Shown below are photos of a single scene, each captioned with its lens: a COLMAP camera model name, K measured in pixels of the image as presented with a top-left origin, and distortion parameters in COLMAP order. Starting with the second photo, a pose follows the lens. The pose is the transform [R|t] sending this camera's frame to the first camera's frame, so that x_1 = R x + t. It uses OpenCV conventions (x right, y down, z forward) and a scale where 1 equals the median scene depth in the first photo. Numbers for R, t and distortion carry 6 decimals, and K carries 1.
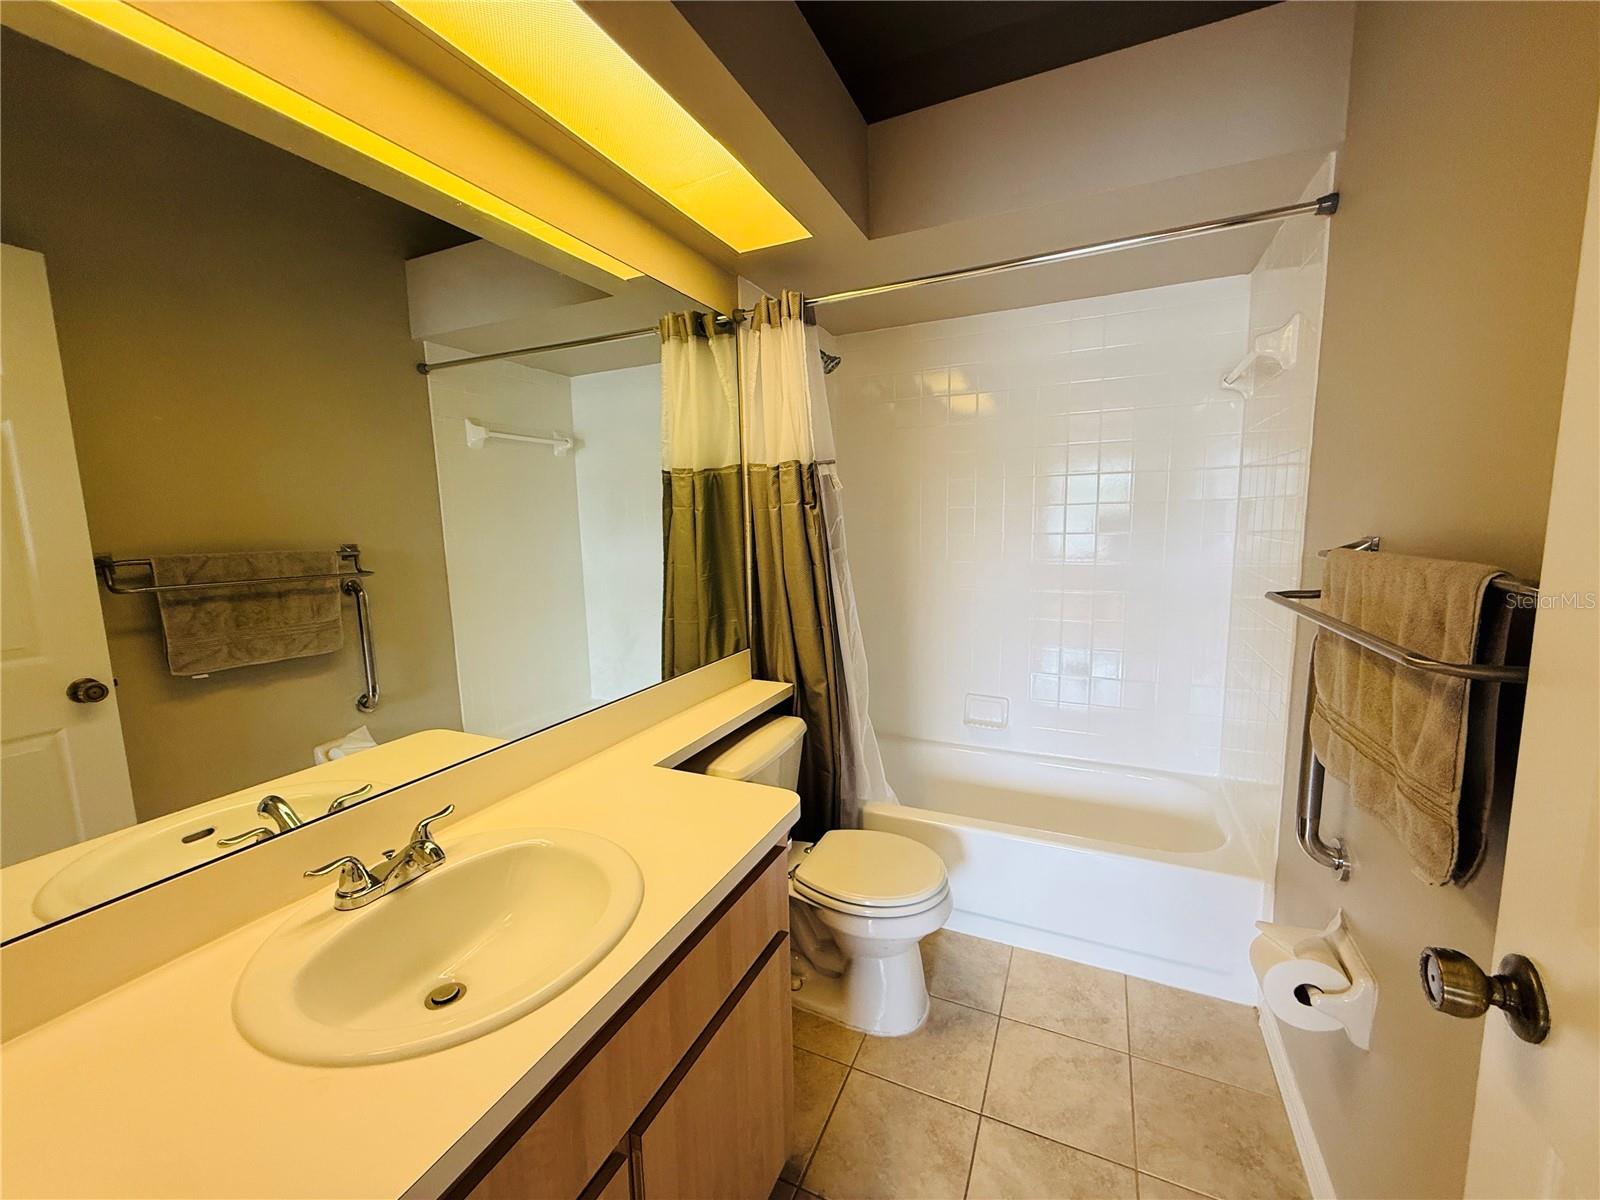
lens RADIAL K [[637.0, 0, 795.6], [0, 637.0, 596.9], [0, 0, 1]] dist [-0.000593, 0.000328]
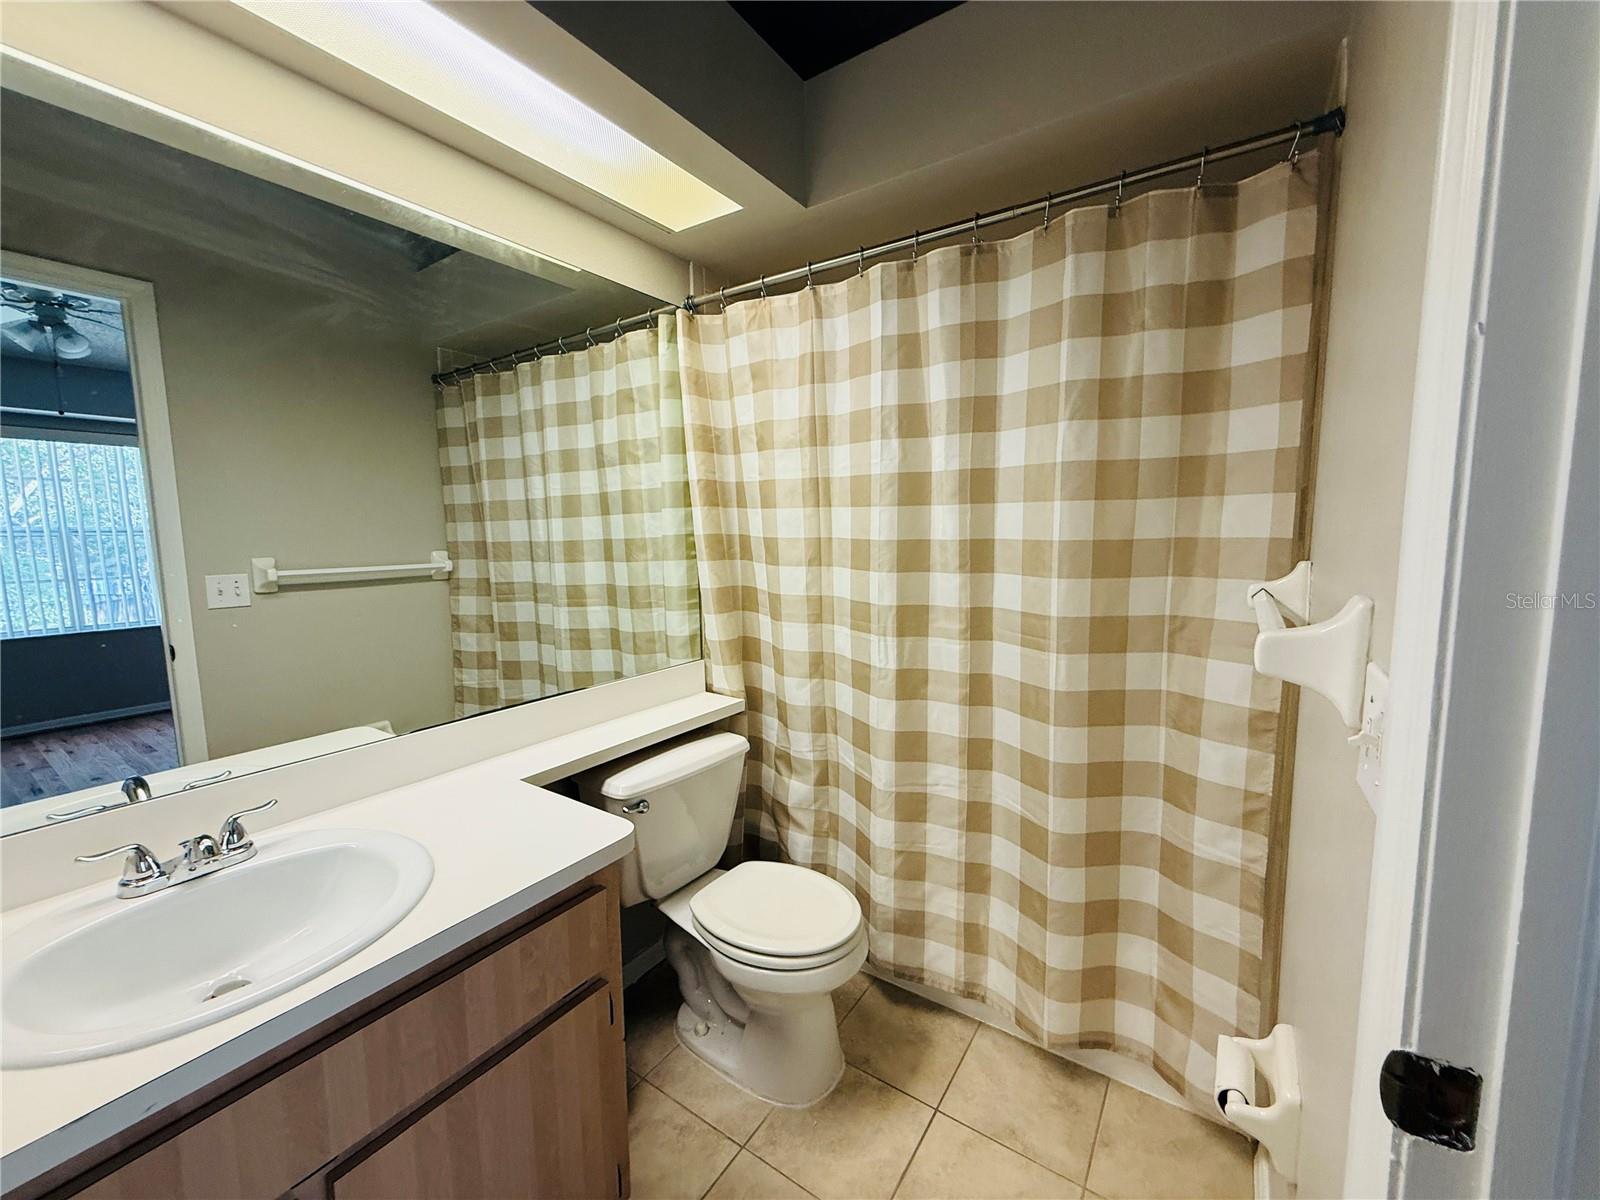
lens RADIAL K [[637.0, 0, 798.8], [0, 637.0, 609.0], [0, 0, 1]] dist [-0.000593, 0.000328]
pose [[0.984232, 0.027961, -0.174660, 0.303469], [-0.029169, 0.999565, -0.004353, 0.008990], [0.174463, 0.009379, 0.984619, 0.127218]]
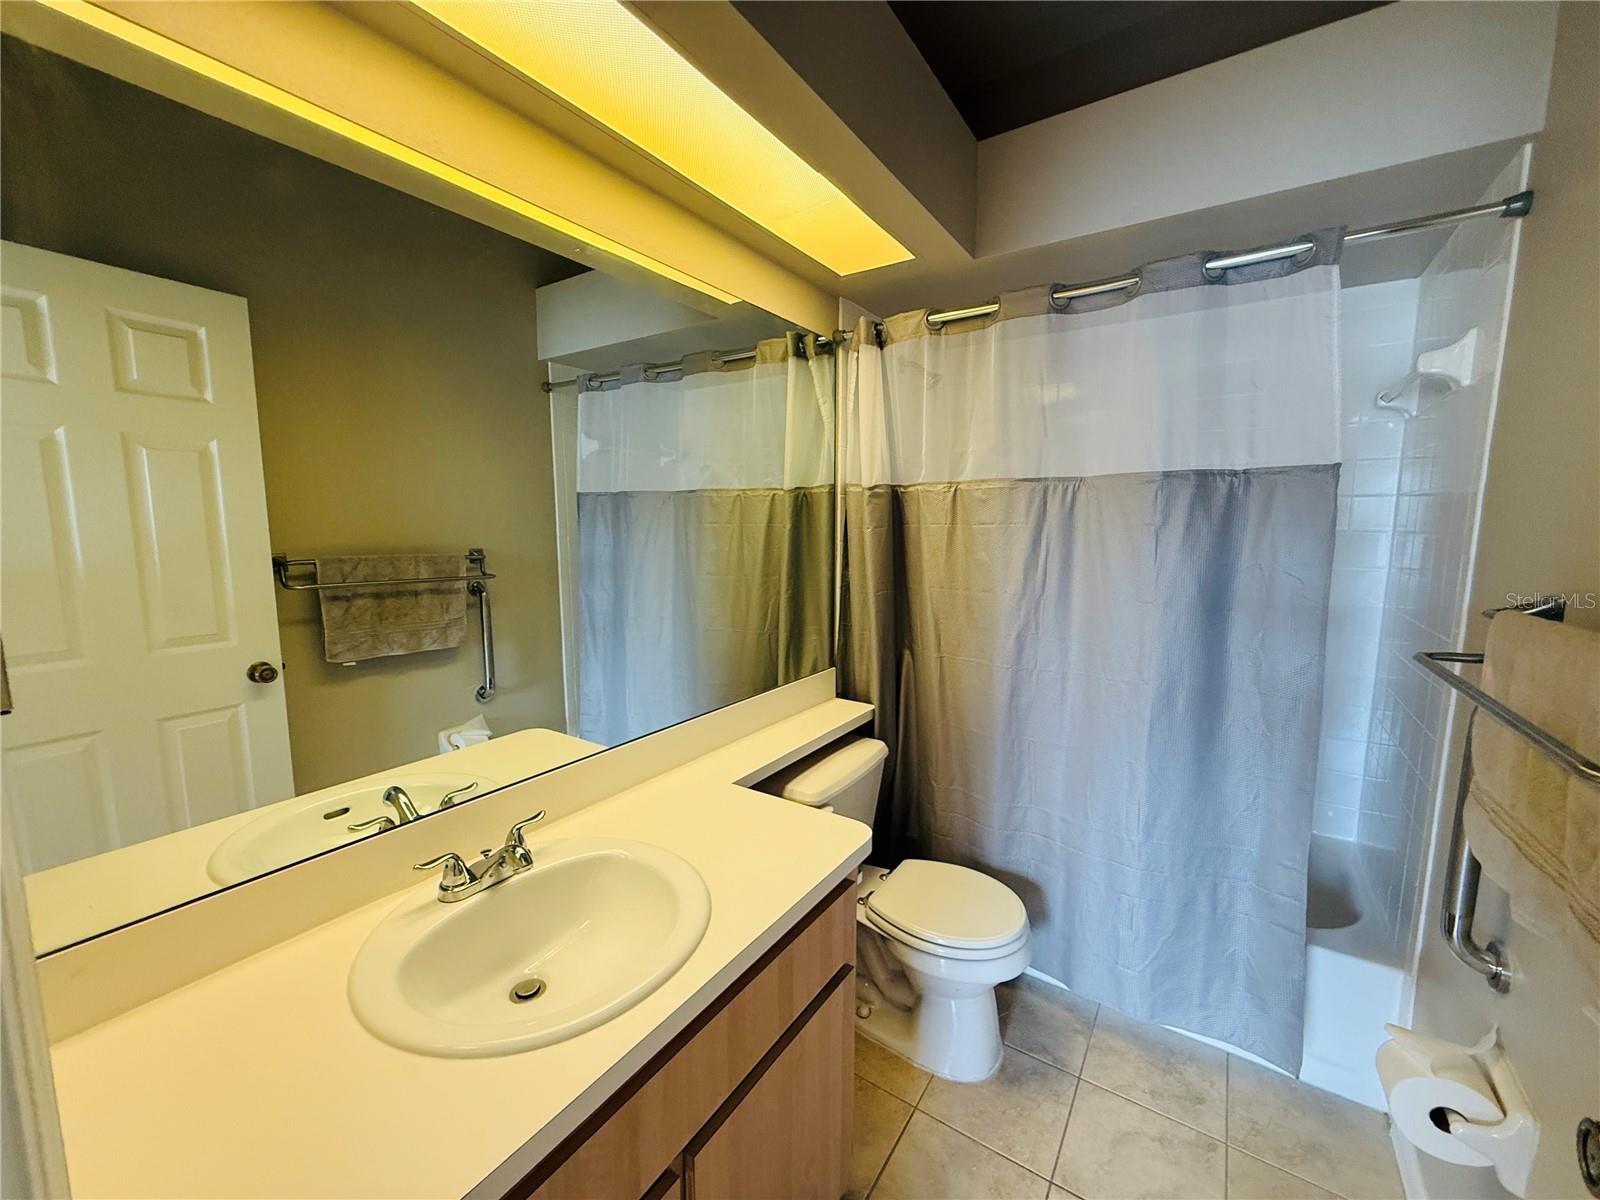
lens RADIAL K [[637.0, 0, 799.4], [0, 637.0, 589.9], [0, 0, 1]] dist [-0.000593, 0.000328]
pose [[0.987408, 0.044104, -0.151921, 0.024564], [-0.044755, 0.998998, -0.000867, -0.046293], [0.151730, 0.007655, 0.988392, 0.000015]]
